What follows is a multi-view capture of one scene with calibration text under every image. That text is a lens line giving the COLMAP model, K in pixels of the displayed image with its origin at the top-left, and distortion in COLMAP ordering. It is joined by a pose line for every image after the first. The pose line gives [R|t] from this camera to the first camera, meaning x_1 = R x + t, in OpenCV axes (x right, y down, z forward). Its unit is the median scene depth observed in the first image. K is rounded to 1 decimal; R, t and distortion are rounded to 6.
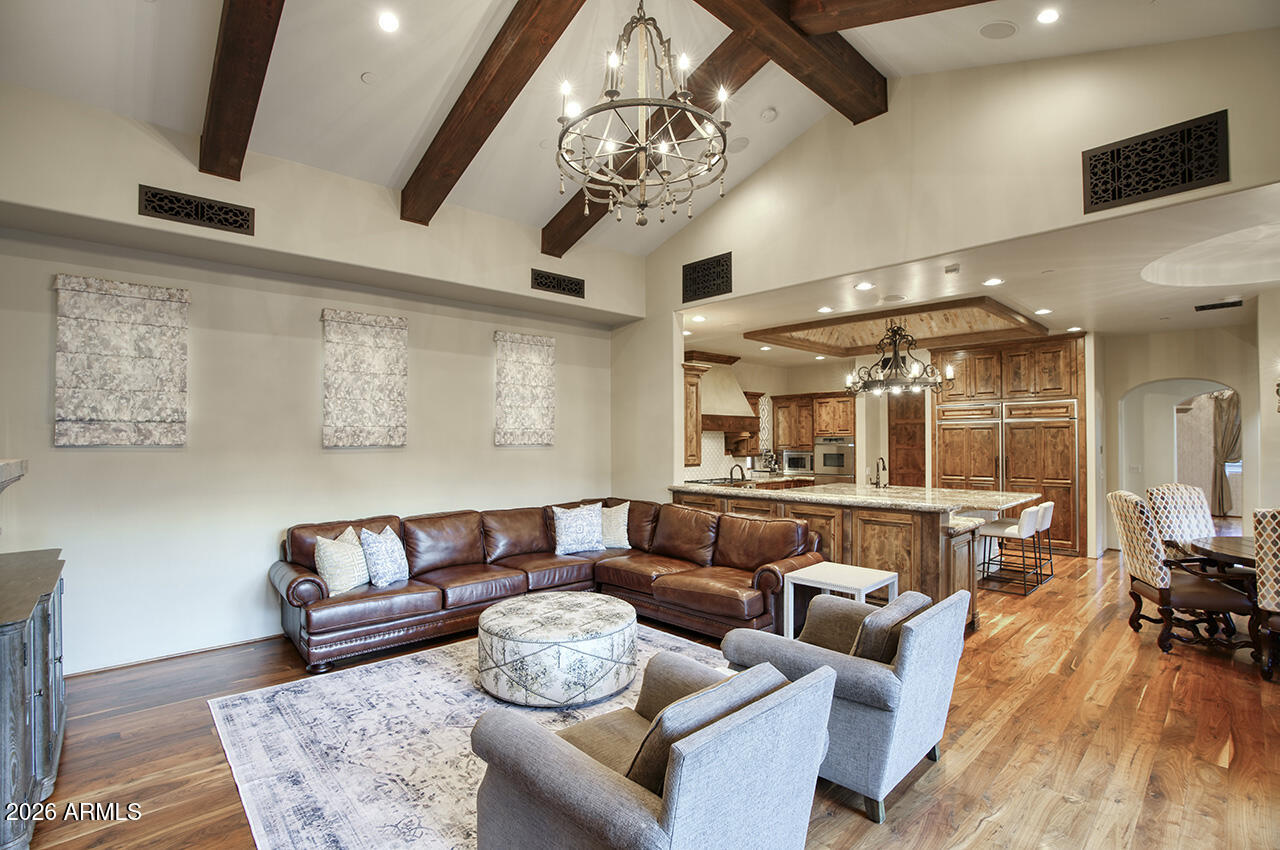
lens RADIAL K [[574.5, 0, 639.6], [0, 574.5, 437.6], [0, 0, 1]] dist [-0.066983, 0.021271]
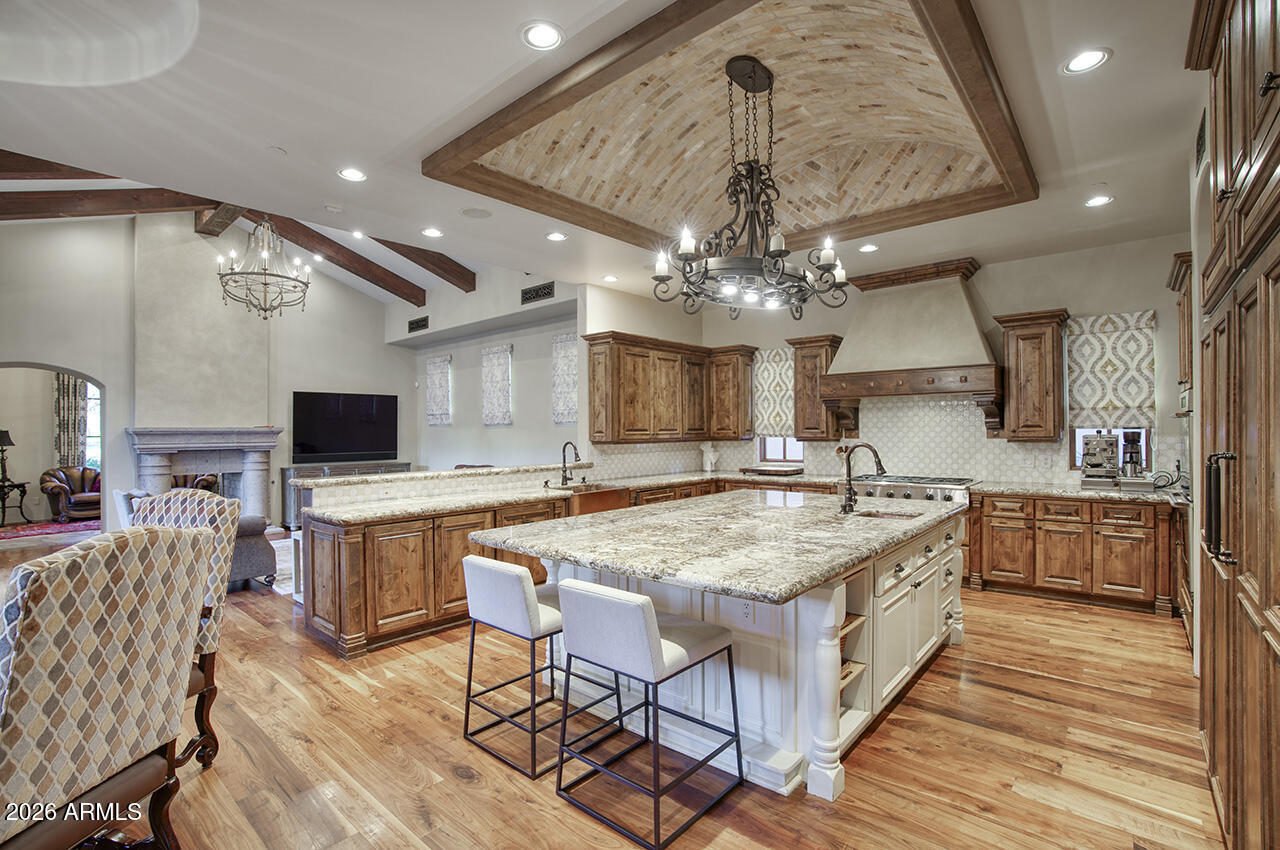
lens RADIAL K [[592.5, 0, 637.3], [0, 592.5, 428.4], [0, 0, 1]] dist [-0.060931, 0.022033]
pose [[0.110553, -0.003440, -0.993864, 0.864391], [0.013530, 0.999907, -0.001956, 0.023042], [0.993778, -0.013231, 0.110589, 0.795425]]
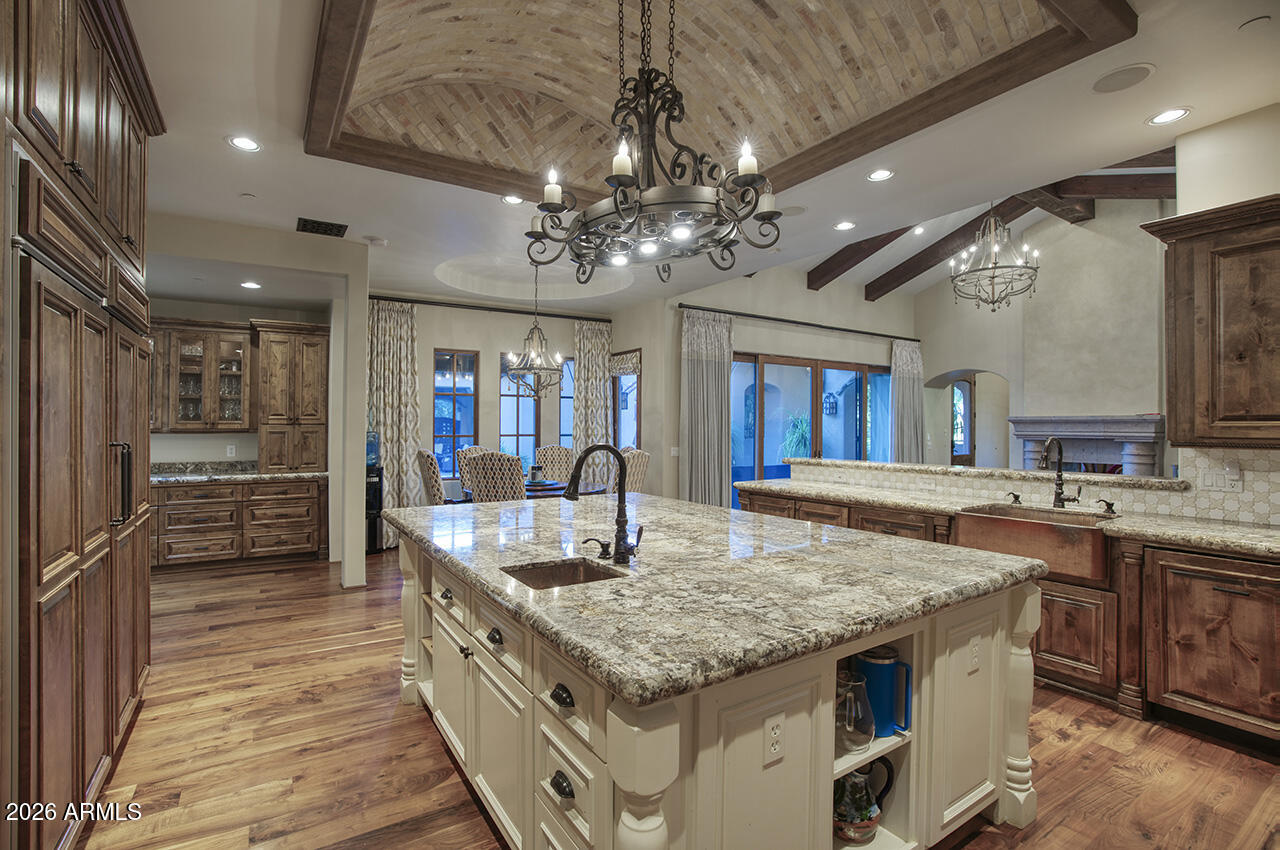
lens RADIAL K [[587.9, 0, 636.9], [0, 587.9, 419.1], [0, 0, 1]] dist [-0.045398, 0.020442]
pose [[-0.984911, 0.001426, 0.173056, 0.373179], [-0.000629, 0.999930, -0.011821, 0.027044], [-0.173060, -0.011752, -0.984841, 1.273349]]
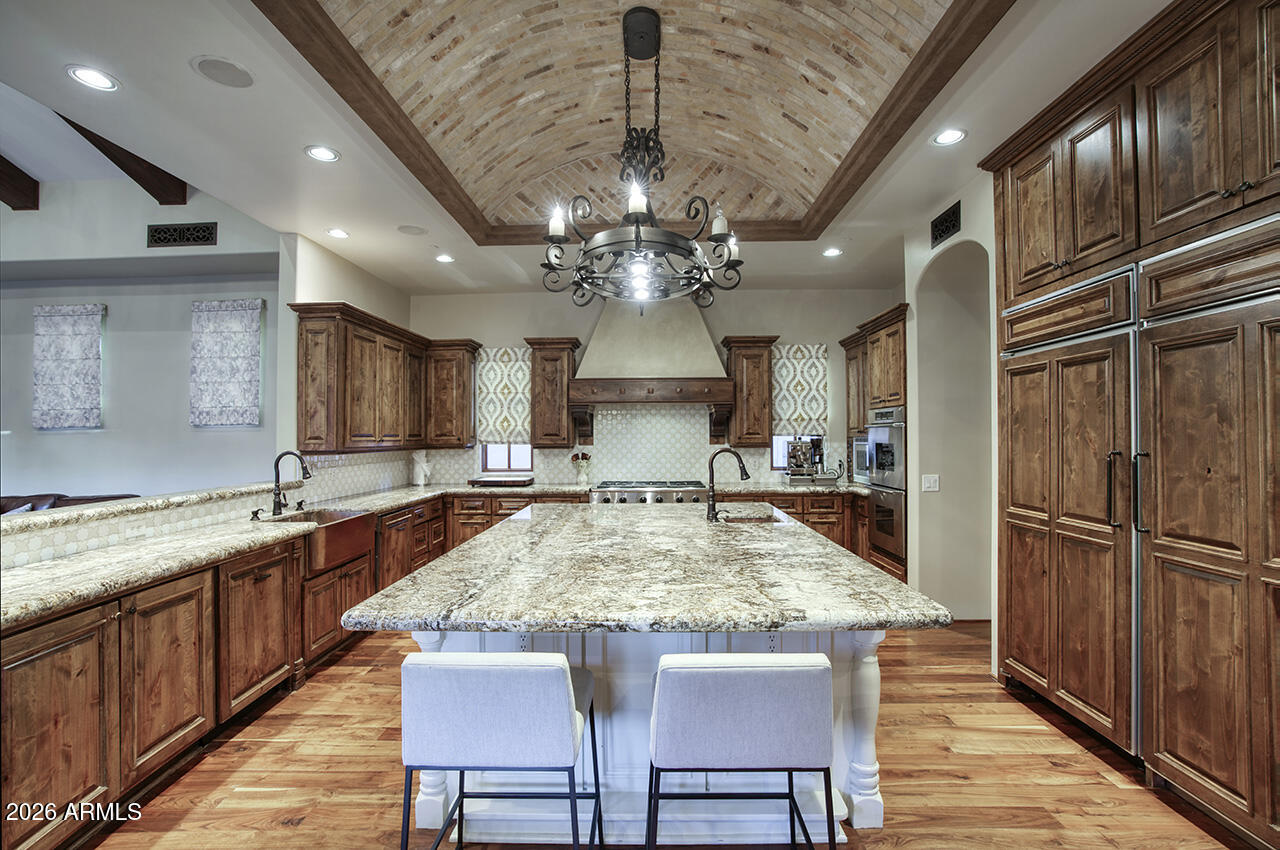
lens RADIAL K [[592.5, 0, 637.3], [0, 592.5, 428.4], [0, 0, 1]] dist [-0.060931, 0.022033]
pose [[0.714427, -0.010081, -0.699638, 0.700240], [0.007843, 0.999949, -0.006399, 0.022092], [0.699666, -0.000916, 0.714469, 0.648625]]
